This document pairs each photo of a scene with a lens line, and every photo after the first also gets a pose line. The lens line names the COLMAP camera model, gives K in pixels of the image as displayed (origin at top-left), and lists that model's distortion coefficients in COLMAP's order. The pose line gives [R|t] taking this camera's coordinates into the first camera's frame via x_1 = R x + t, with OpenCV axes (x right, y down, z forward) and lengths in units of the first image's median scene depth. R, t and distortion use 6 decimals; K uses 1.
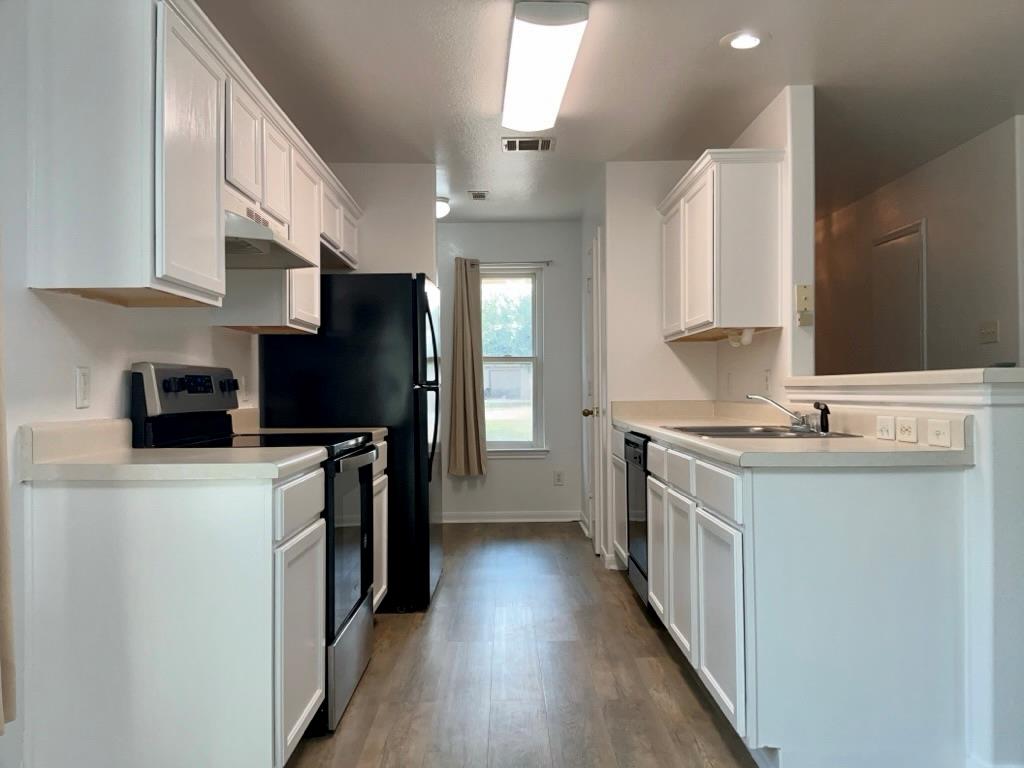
lens RADIAL K [[818.8, 0, 512.3], [0, 818.8, 381.3], [0, 0, 1]] dist [0.048460, -0.112906]
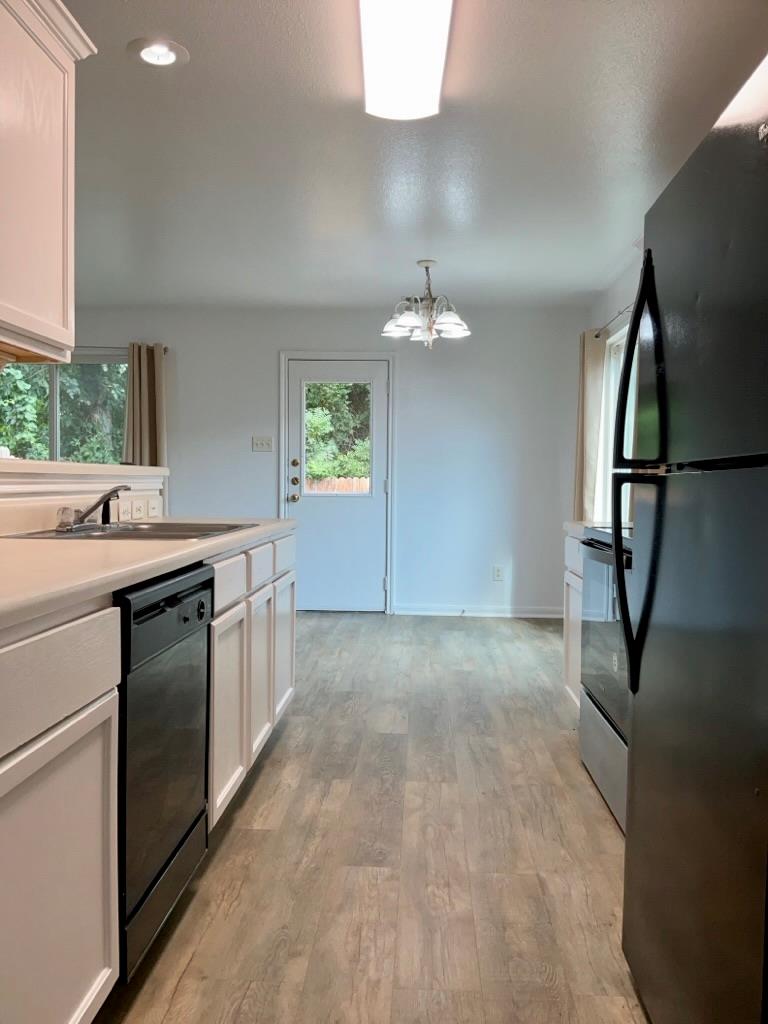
lens RADIAL K [[818.8, 0, 378.3], [0, 818.8, 513.3], [0, 0, 1]] dist [0.048460, -0.112906]
pose [[-0.998061, -0.006672, 0.061893, 0.008111], [-0.004888, 0.999570, 0.028925, 0.016141], [-0.062059, 0.028566, -0.997664, 1.513109]]
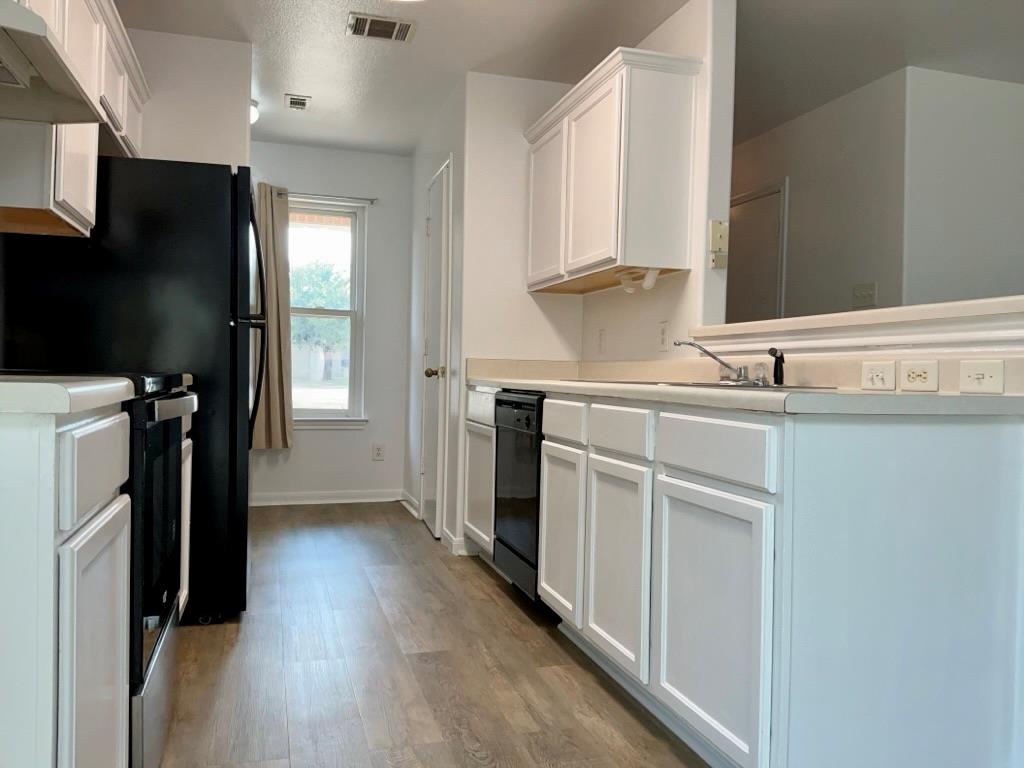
lens RADIAL K [[818.8, 0, 518.6], [0, 818.8, 390.0], [0, 0, 1]] dist [0.048460, -0.112906]
pose [[0.958538, 0.023154, 0.284021, -0.083731], [-0.032071, 0.999127, 0.026785, 0.041934], [-0.283153, -0.034783, 0.958444, 0.221881]]
